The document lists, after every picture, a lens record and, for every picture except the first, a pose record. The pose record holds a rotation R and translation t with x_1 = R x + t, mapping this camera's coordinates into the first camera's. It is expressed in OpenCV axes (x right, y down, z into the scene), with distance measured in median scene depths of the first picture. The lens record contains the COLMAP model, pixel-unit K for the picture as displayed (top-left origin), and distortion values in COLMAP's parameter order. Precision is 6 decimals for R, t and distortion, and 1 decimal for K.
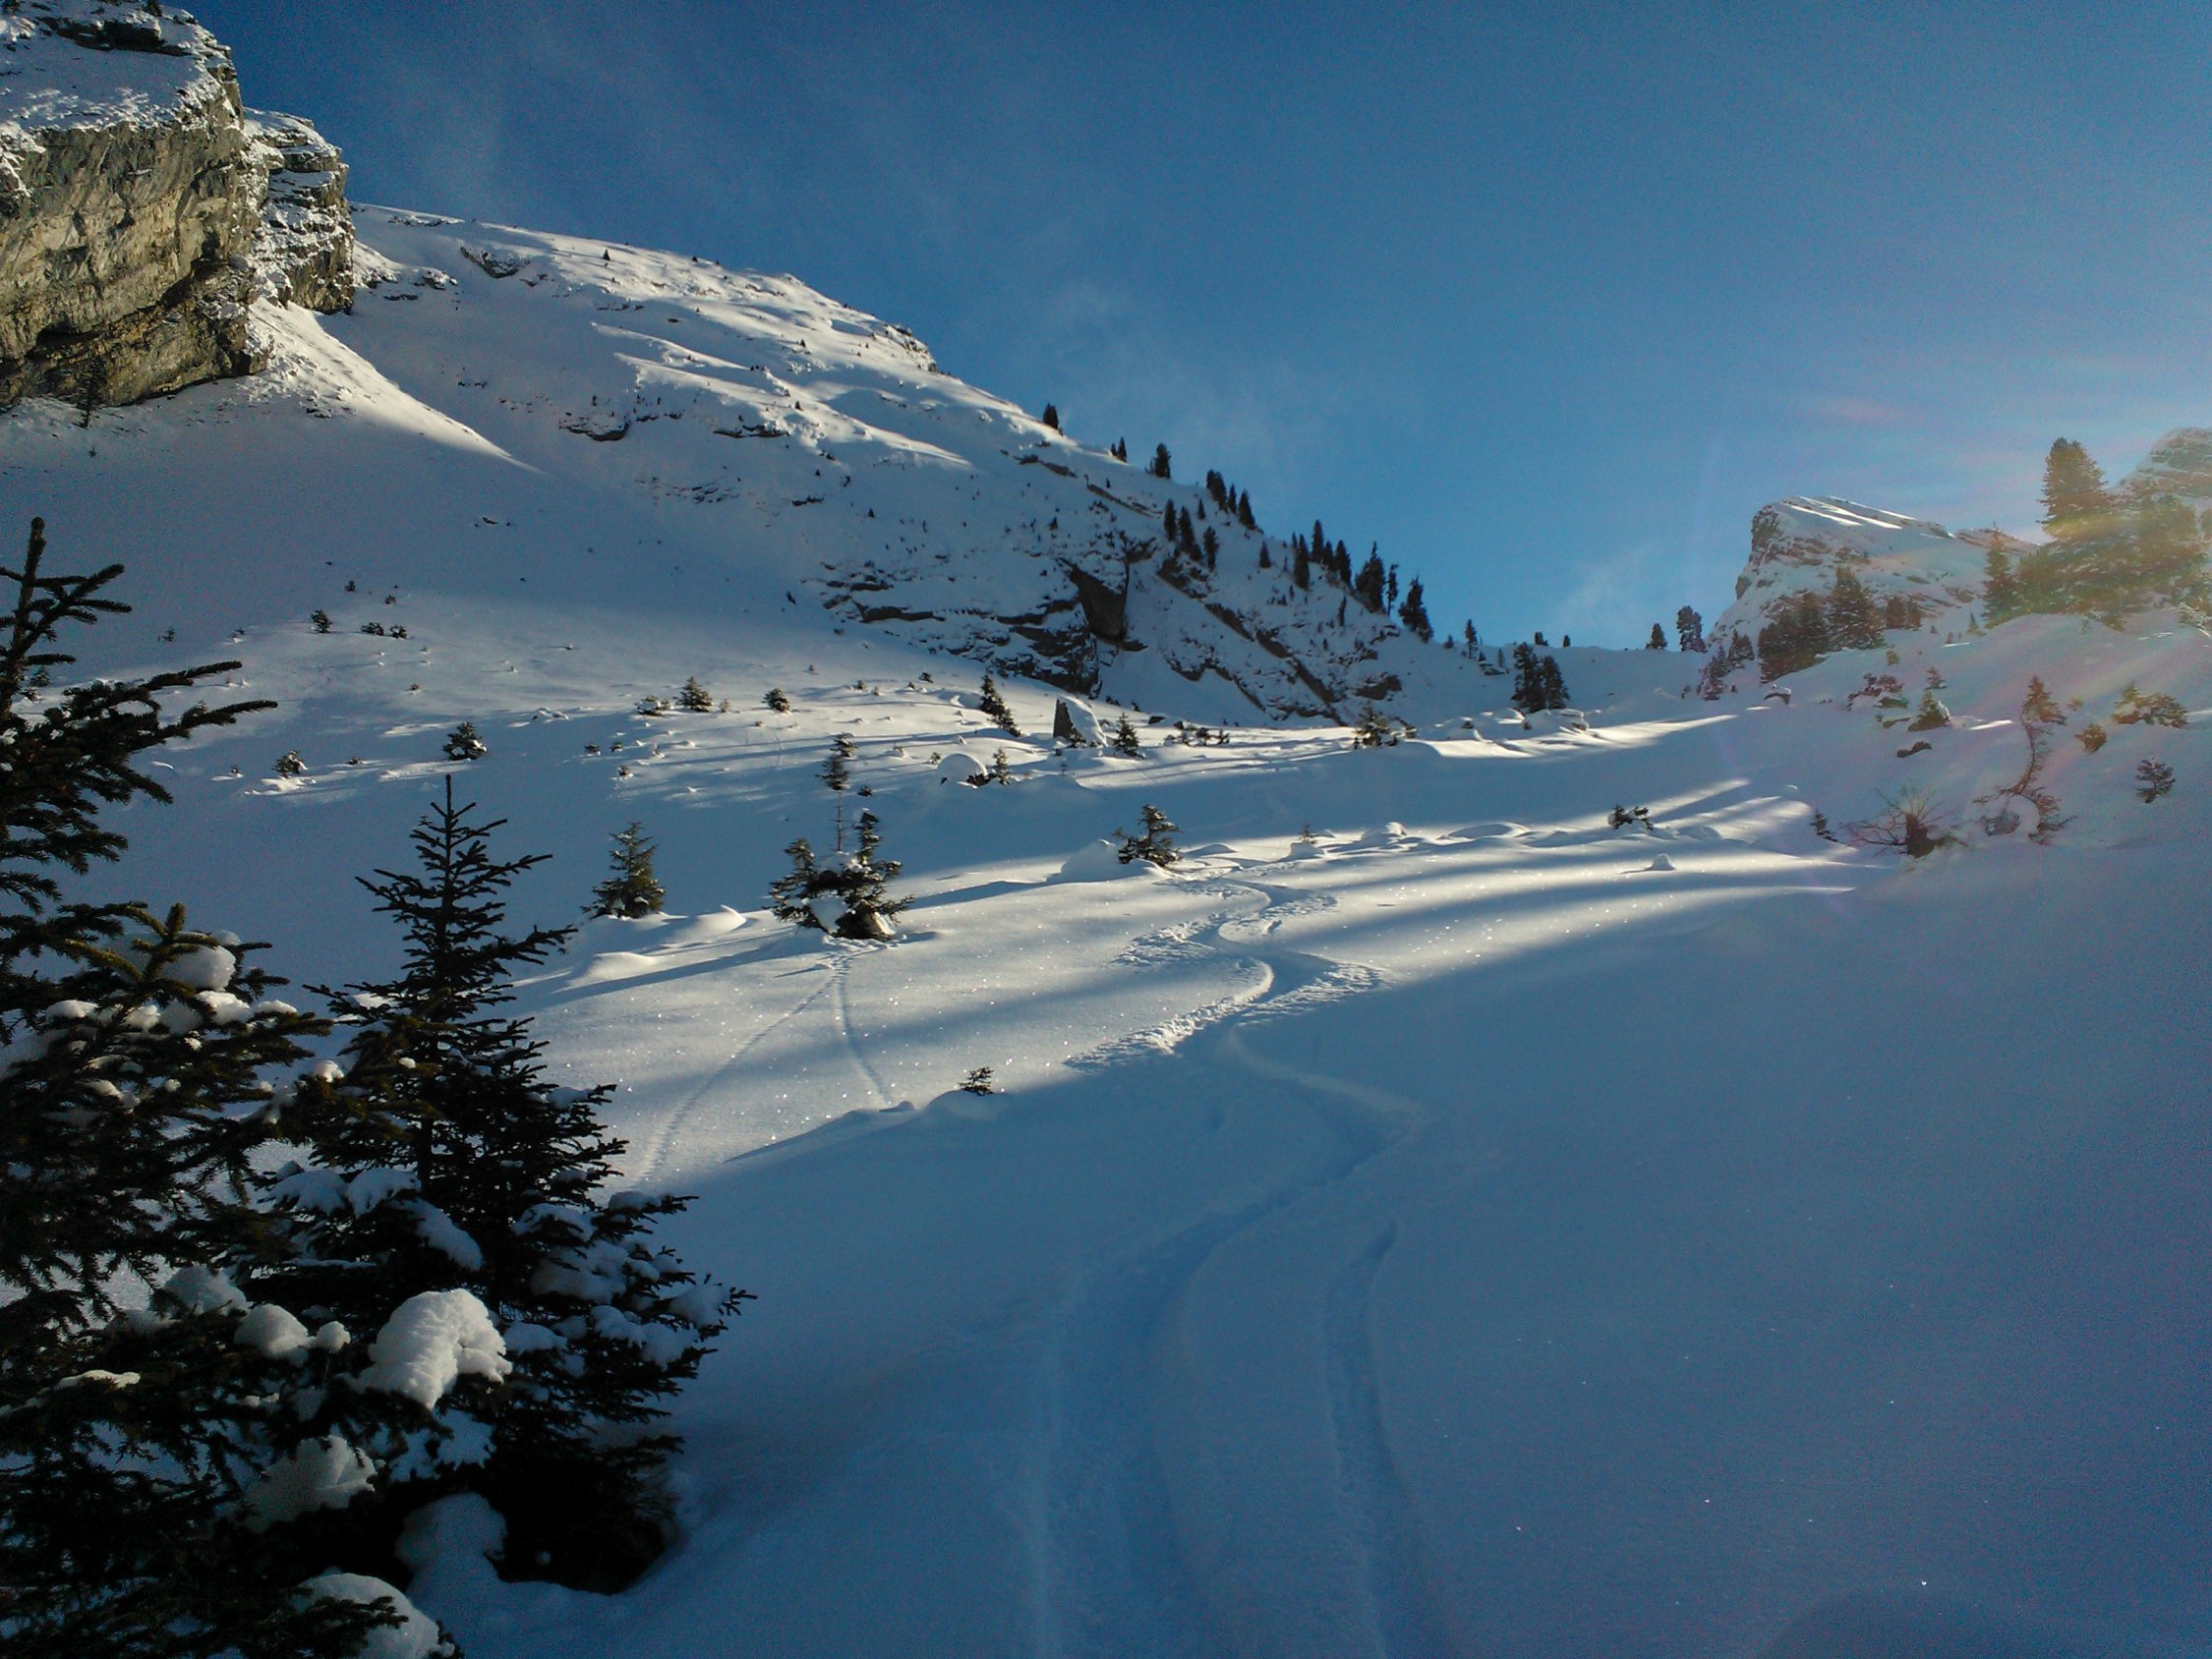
lens RADIAL K [[1600.1, 0, 1106.0], [0, 1600.1, 829.5], [0, 0, 1]] dist [0.003648, -0.001733]
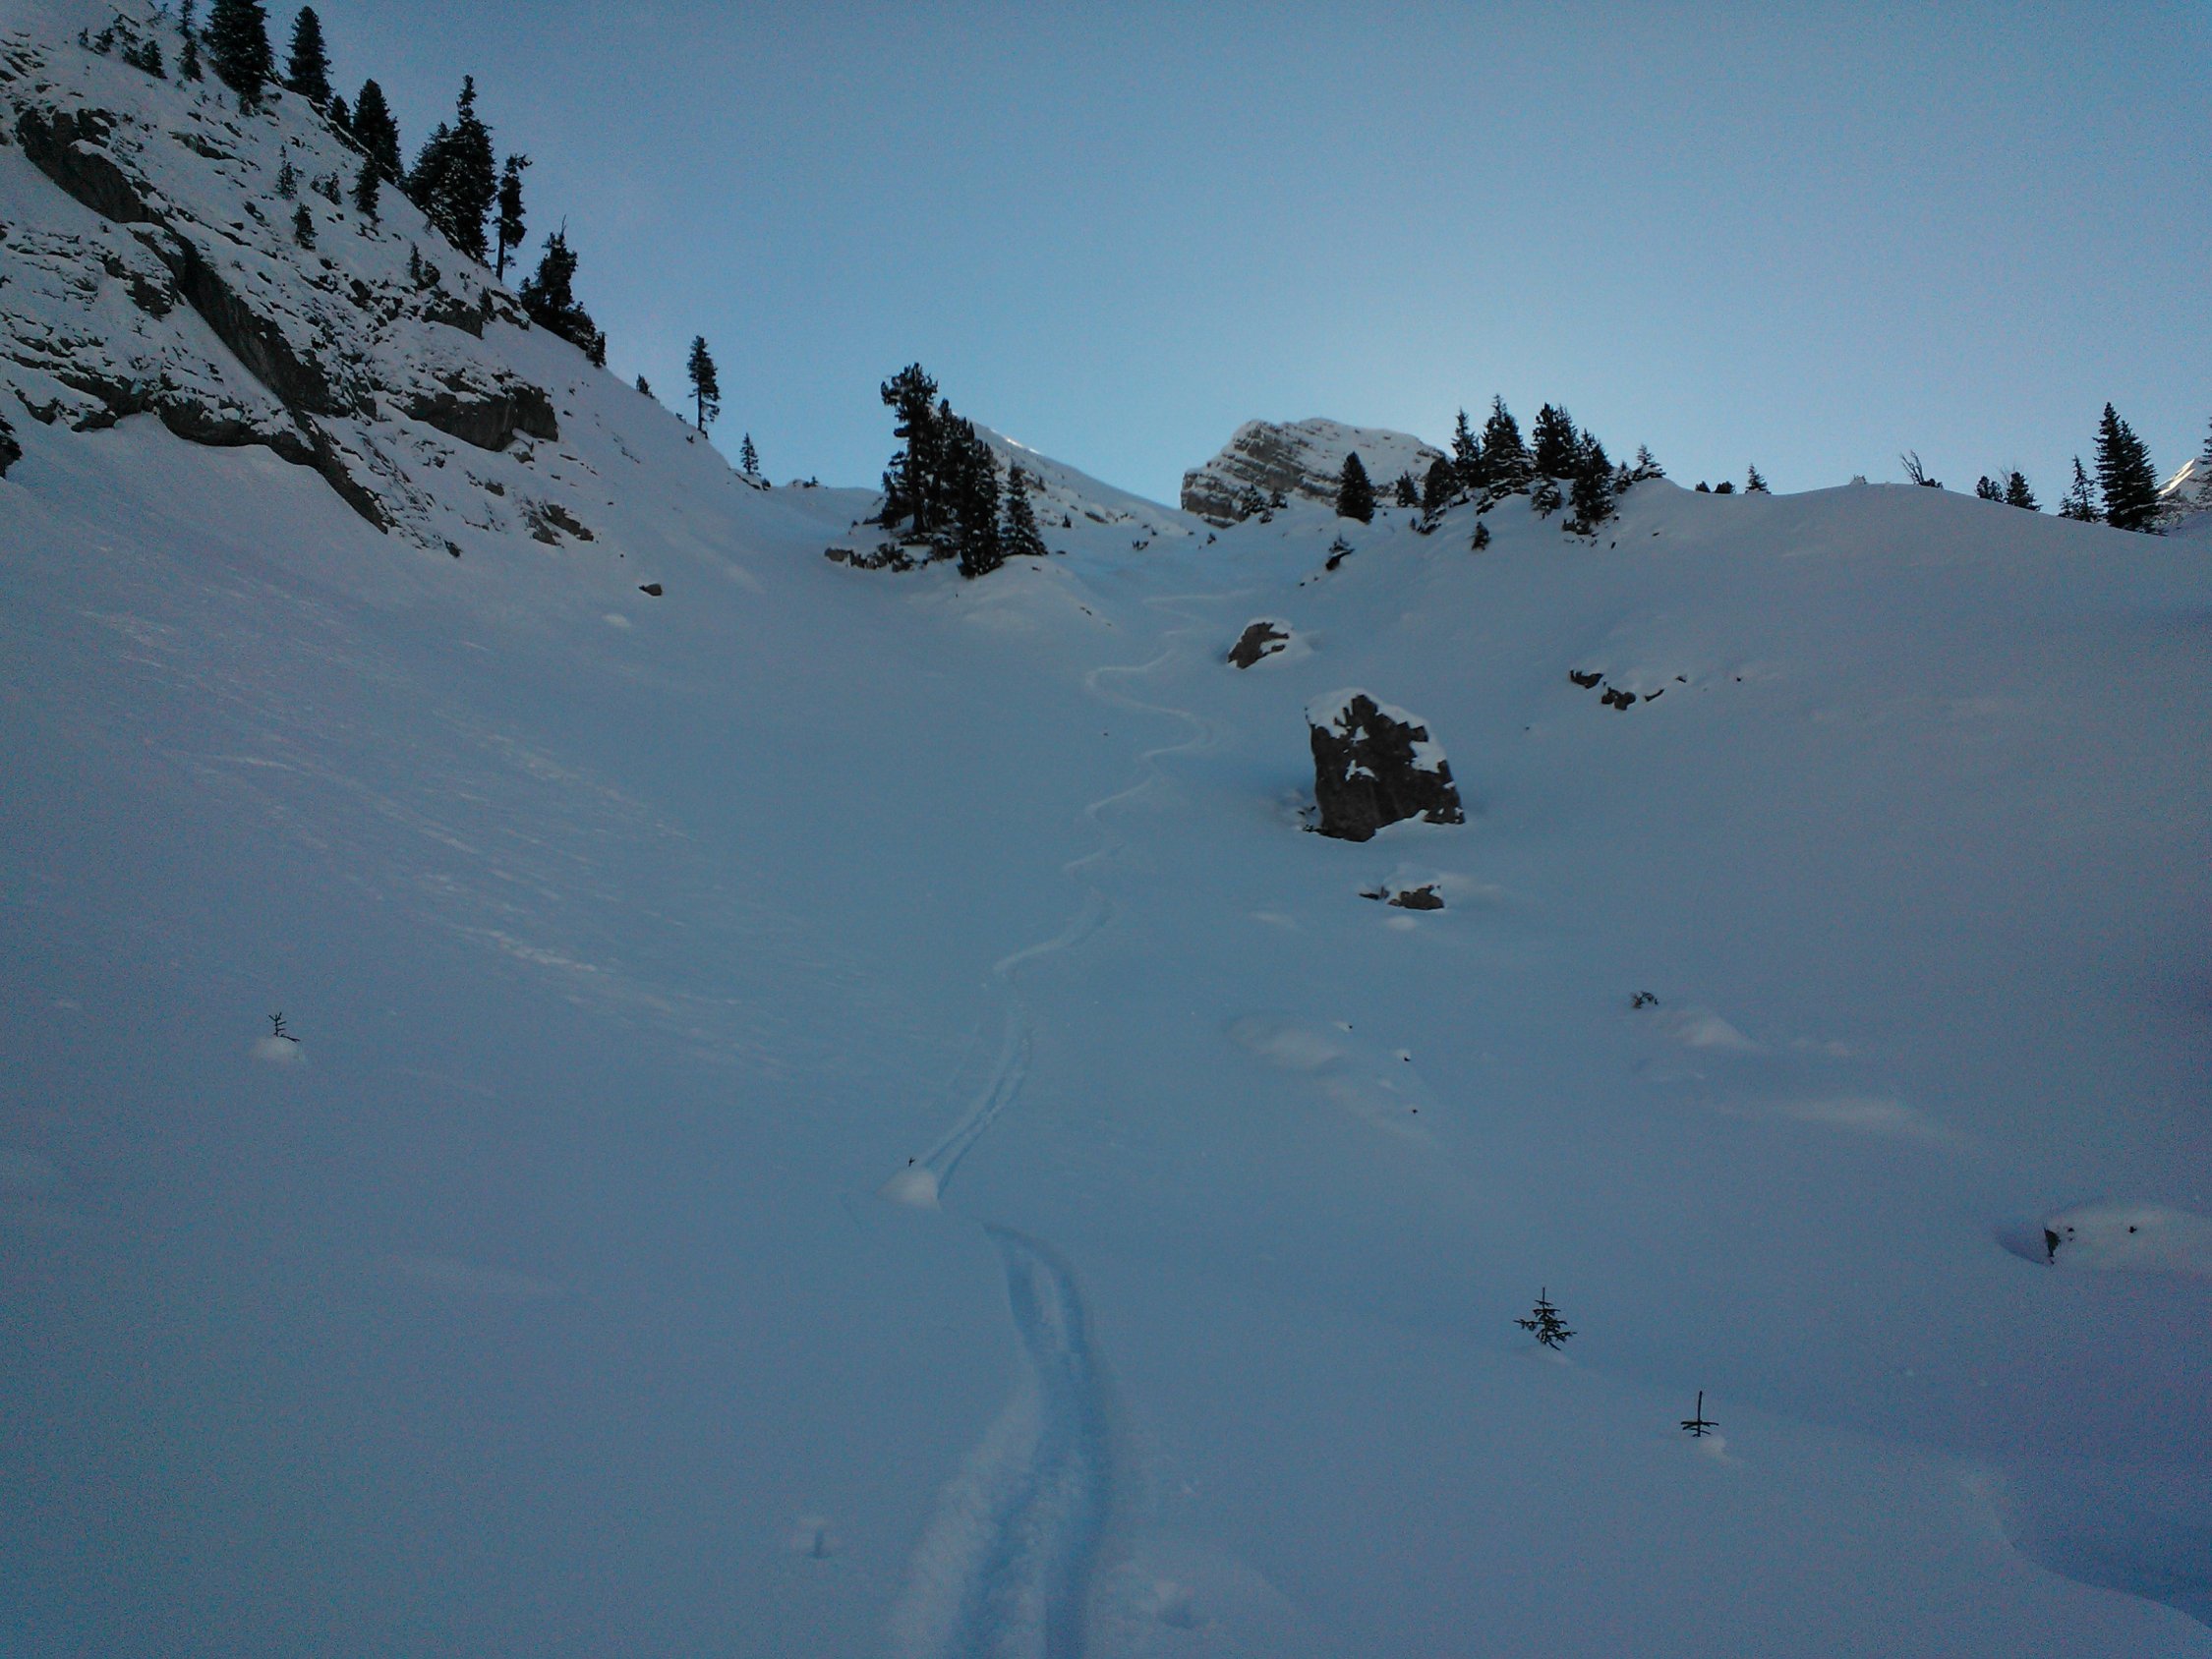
lens RADIAL K [[1600.1, 0, 1106.0], [0, 1600.1, 829.5], [0, 0, 1]] dist [0.003648, -0.001733]
pose [[0.829782, 0.035004, 0.556988, 0.098453], [-0.056885, 0.998138, 0.022018, -0.021120], [-0.555181, -0.049955, 0.830228, 0.662906]]
